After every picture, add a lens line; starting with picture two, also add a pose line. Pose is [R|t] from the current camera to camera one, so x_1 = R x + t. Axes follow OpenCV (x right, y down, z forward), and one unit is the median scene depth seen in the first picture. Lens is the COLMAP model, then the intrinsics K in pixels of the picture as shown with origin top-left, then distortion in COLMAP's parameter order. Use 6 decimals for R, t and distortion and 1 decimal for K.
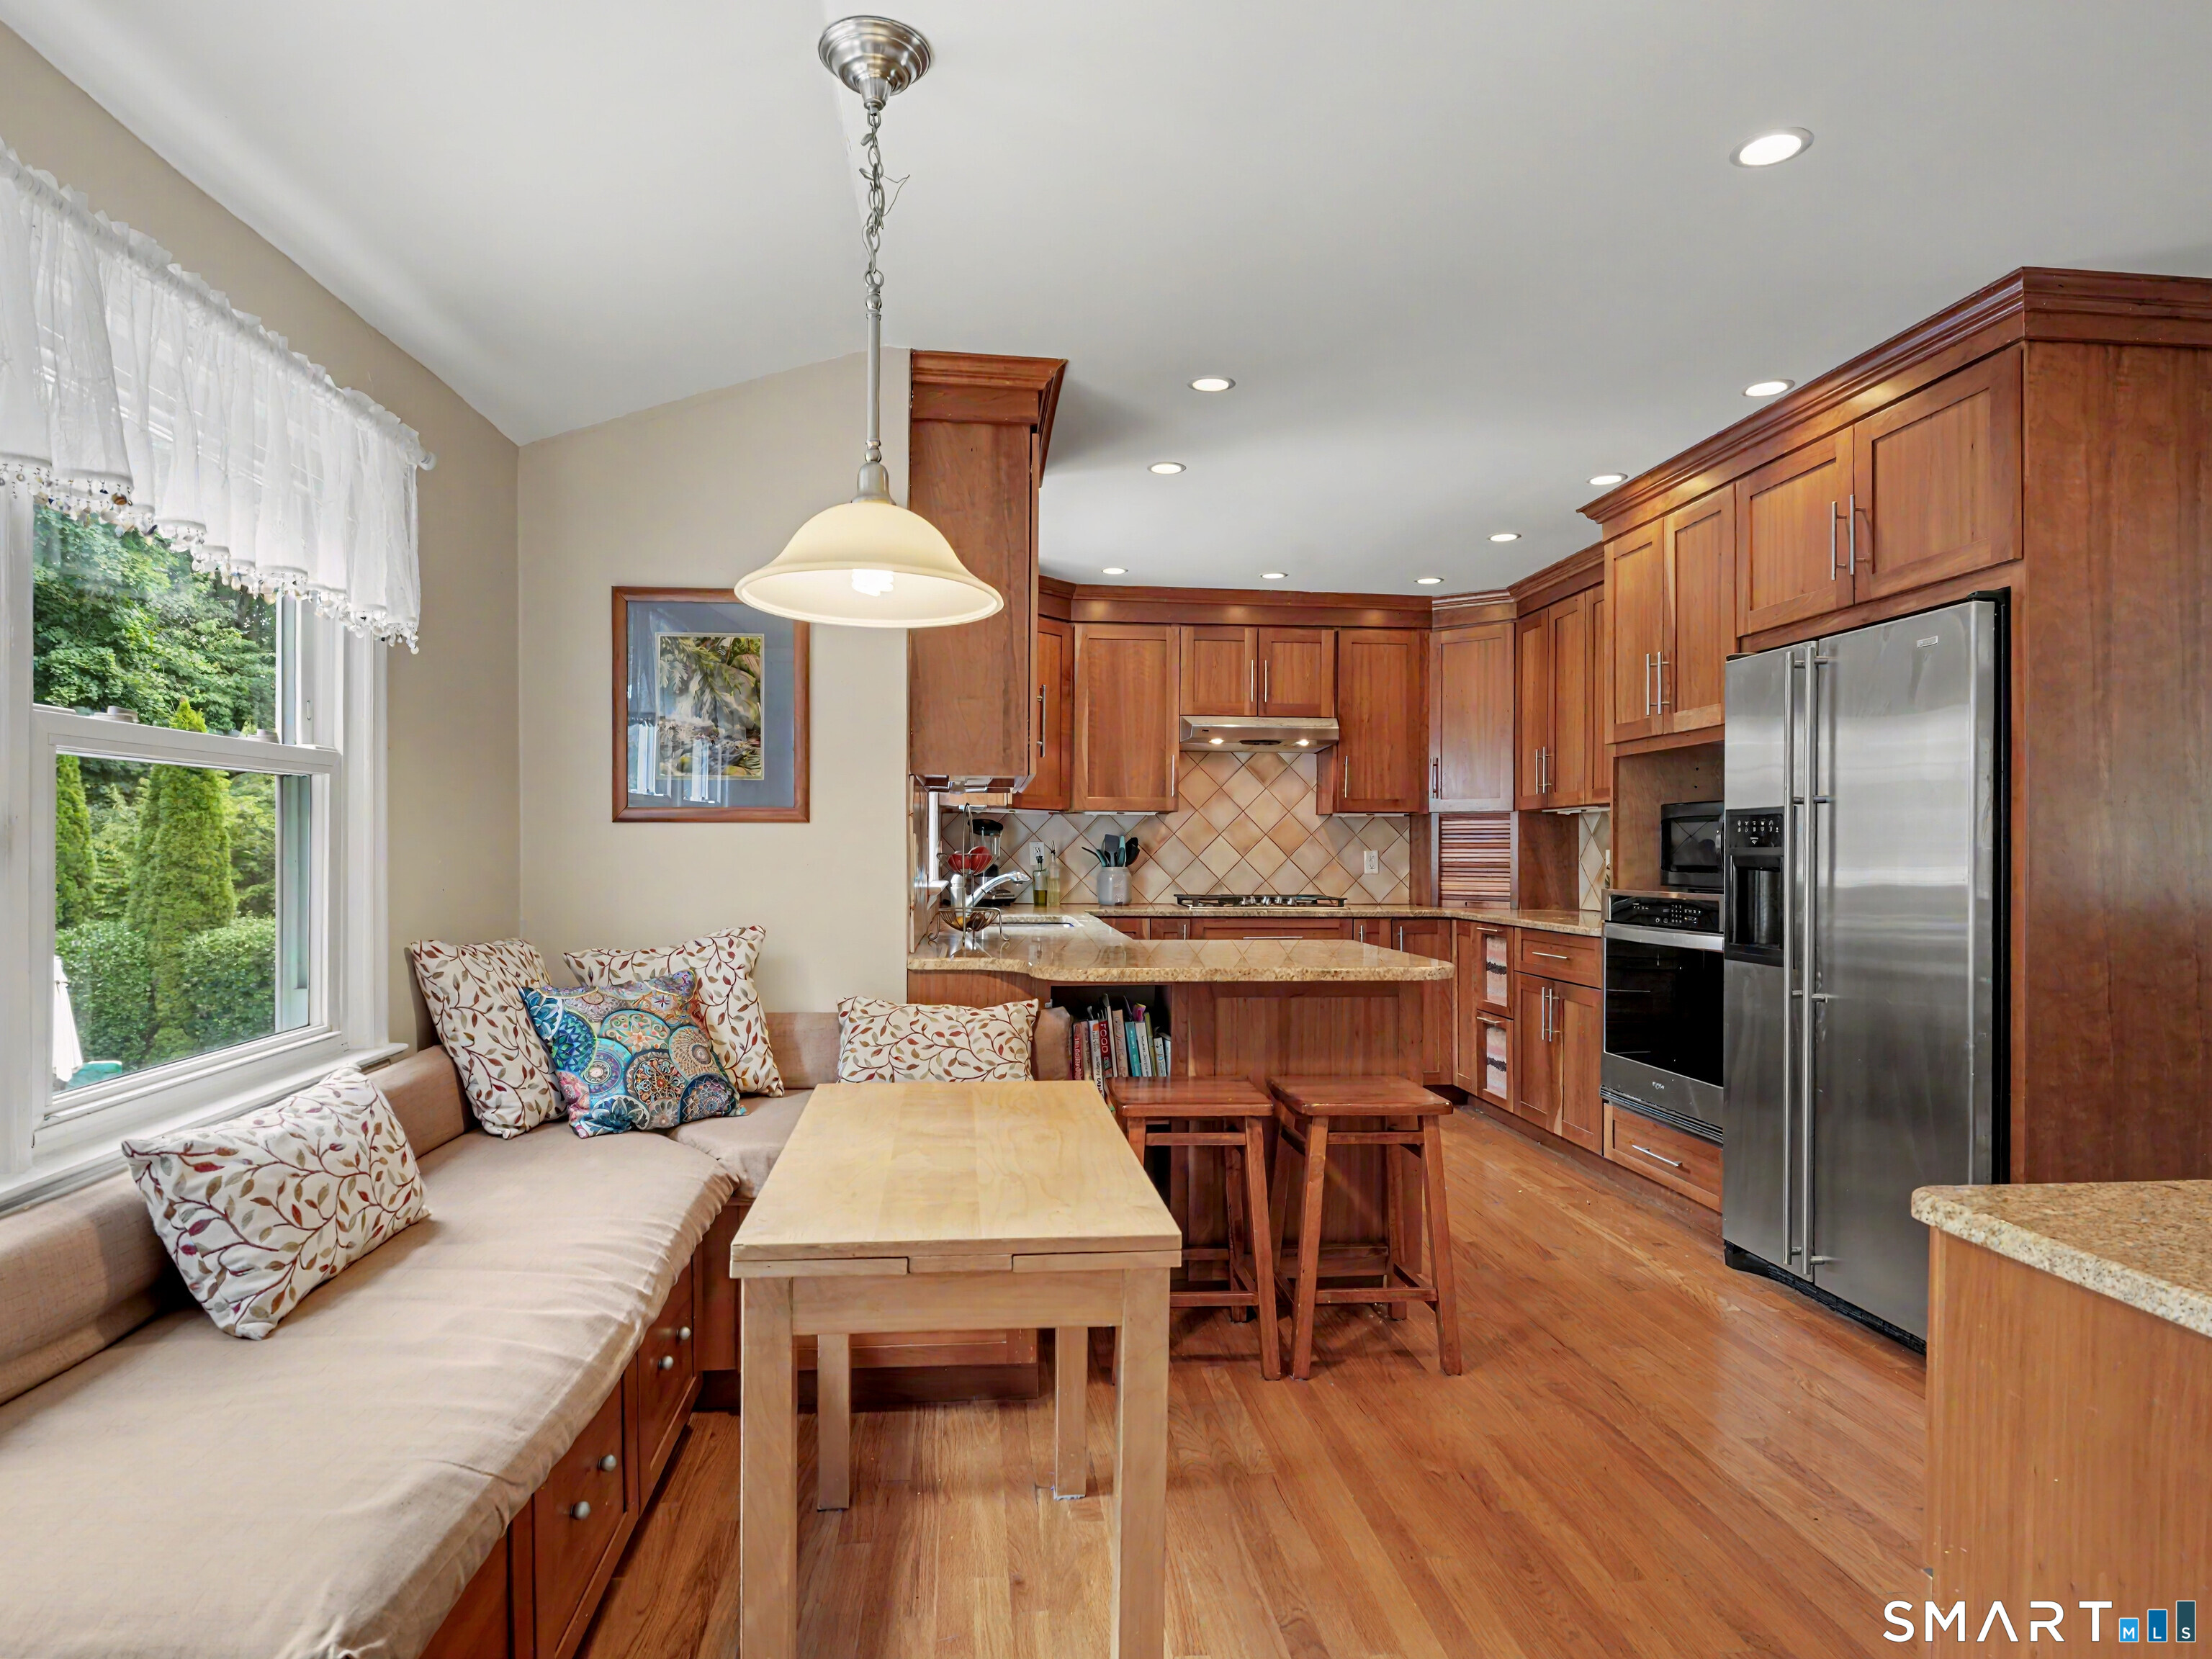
lens RADIAL K [[1244.1, 0, 1093.6], [0, 1244.1, 848.7], [0, 0, 1]] dist [-0.005228, 0.001856]
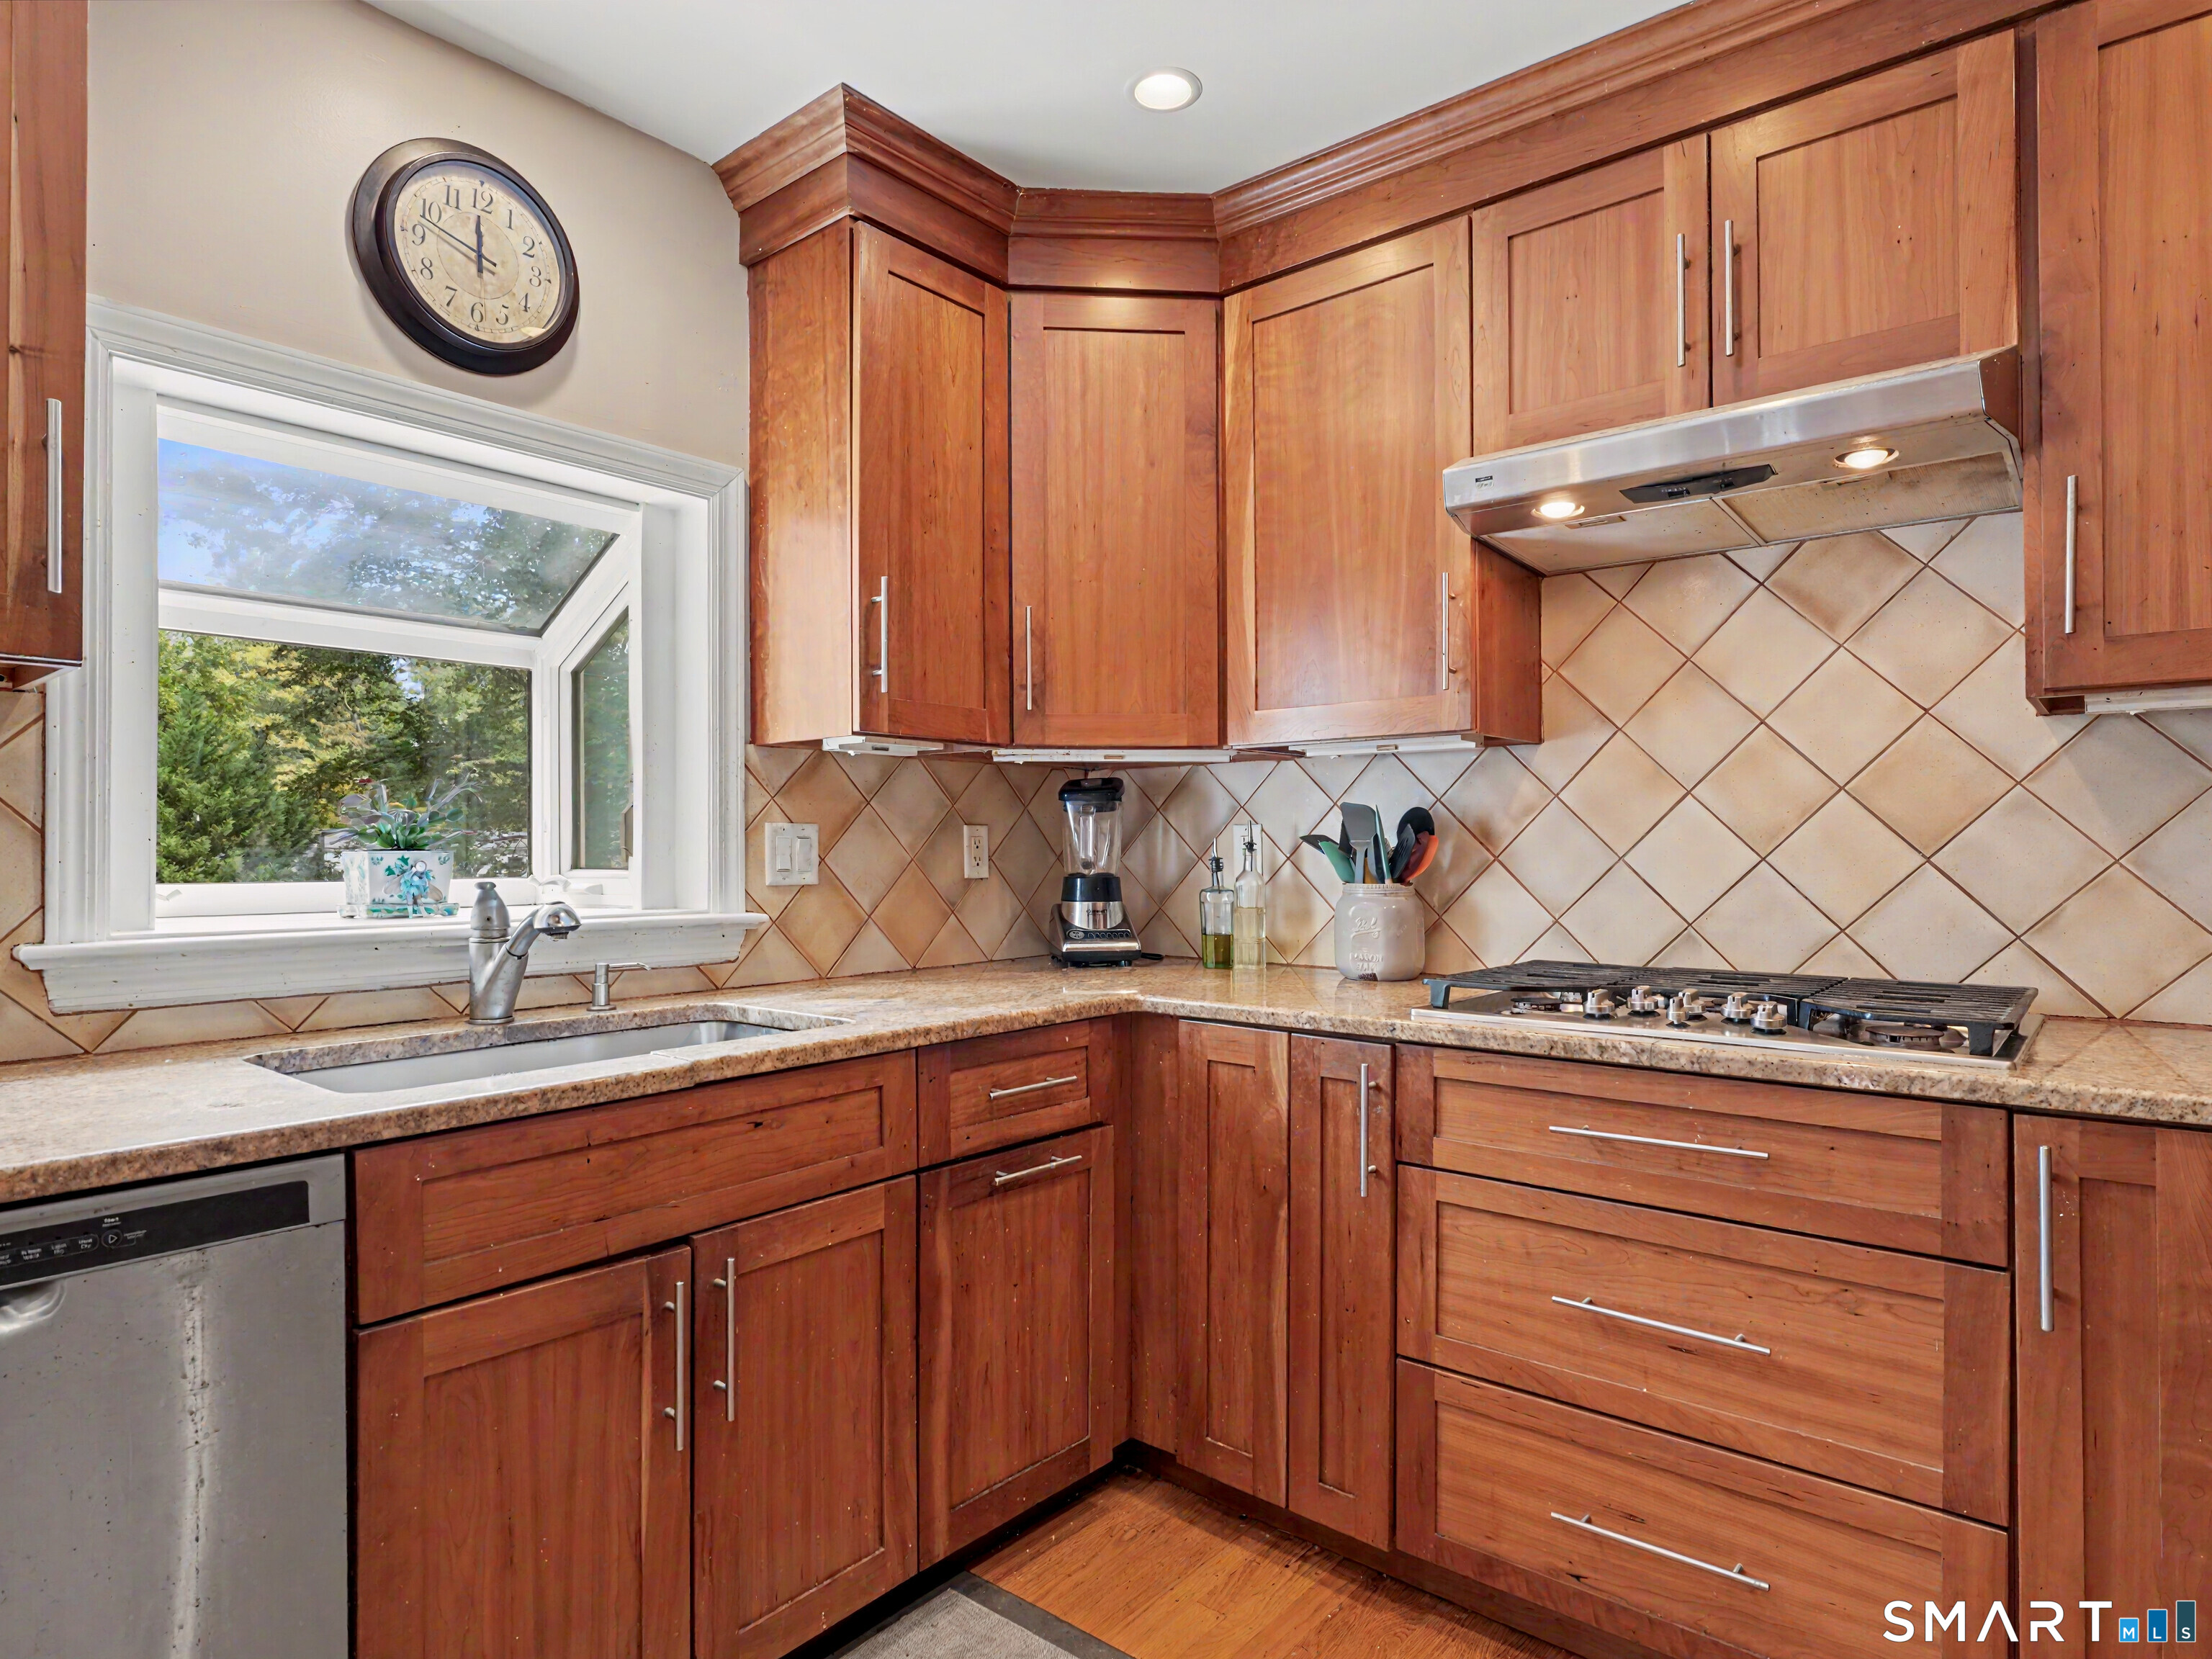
lens RADIAL K [[1244.1, 0, 1100.3], [0, 1244.1, 839.3], [0, 0, 1]] dist [-0.005228, 0.001856]
pose [[0.703645, -0.010812, -0.710469, 0.457221], [0.007973, 0.999941, -0.007321, 0.005396], [0.710507, -0.000513, 0.703690, 1.249922]]
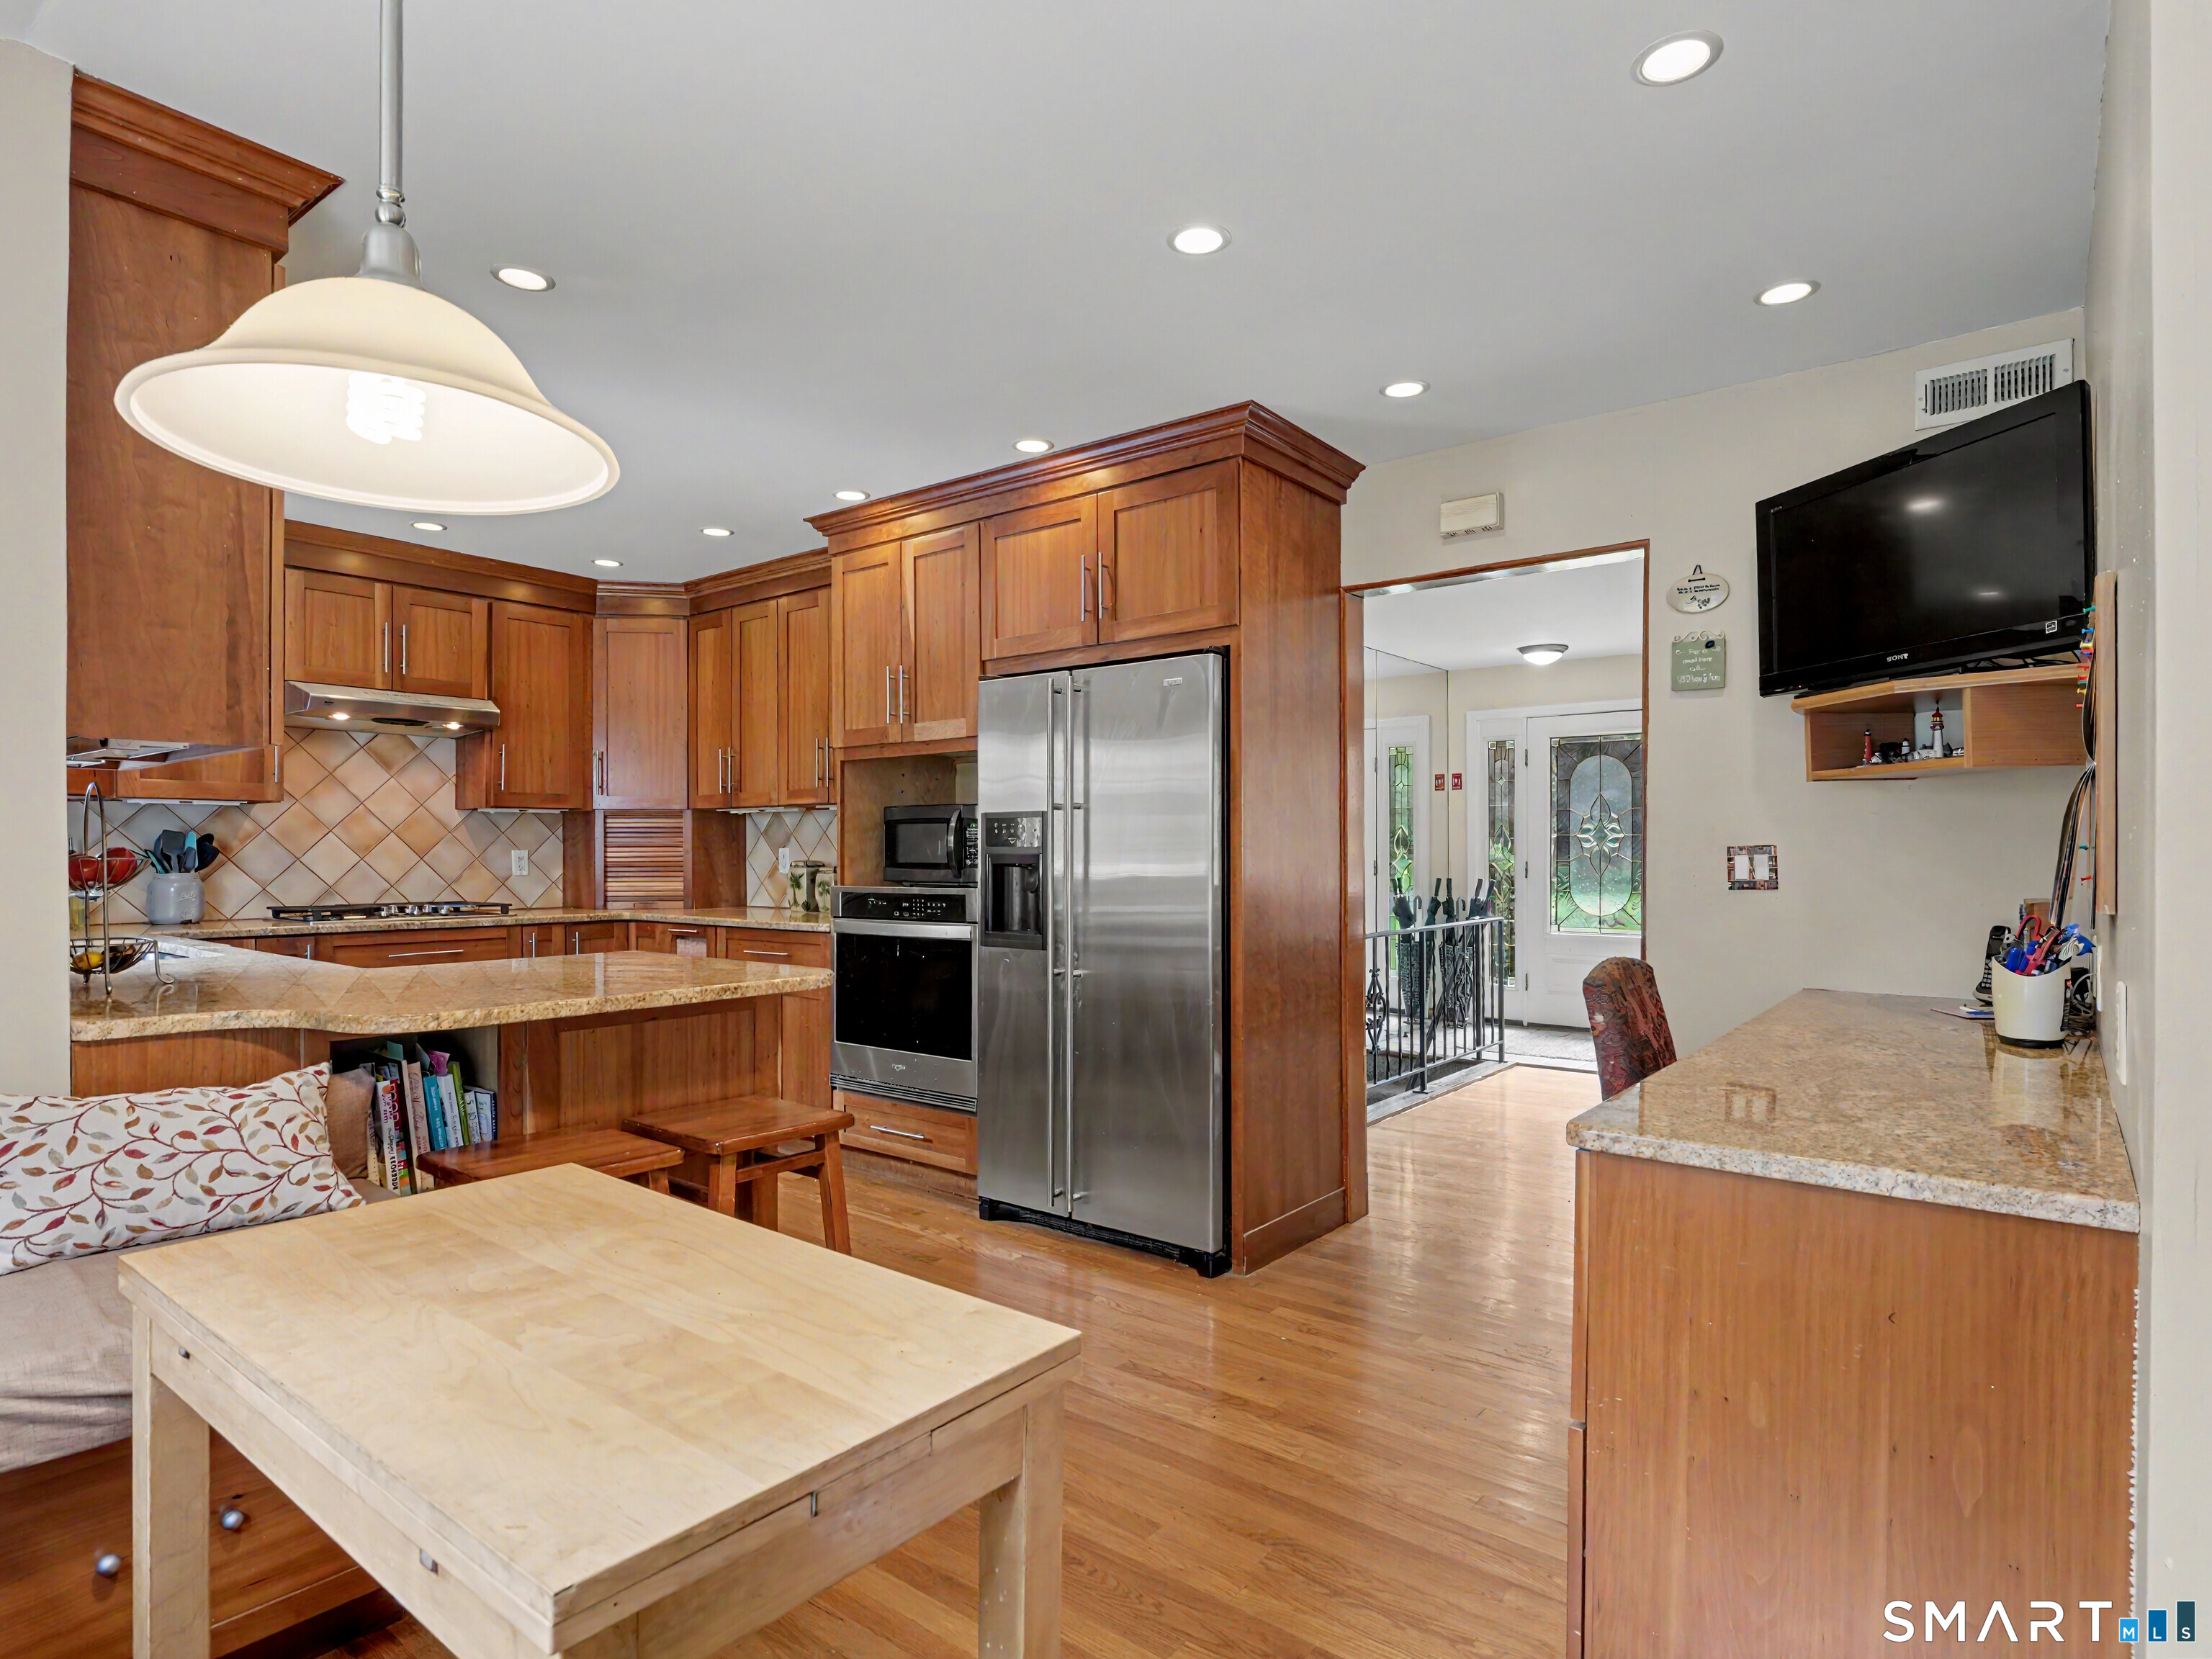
lens RADIAL K [[1184.2, 0, 1086.3], [0, 1184.2, 850.1], [0, 0, 1]] dist [0.000283, -0.008764]
pose [[0.702068, -0.003594, 0.712101, -0.202040], [0.001398, 0.999992, 0.003669, -0.001926], [-0.712109, -0.001580, 0.702068, 0.198157]]
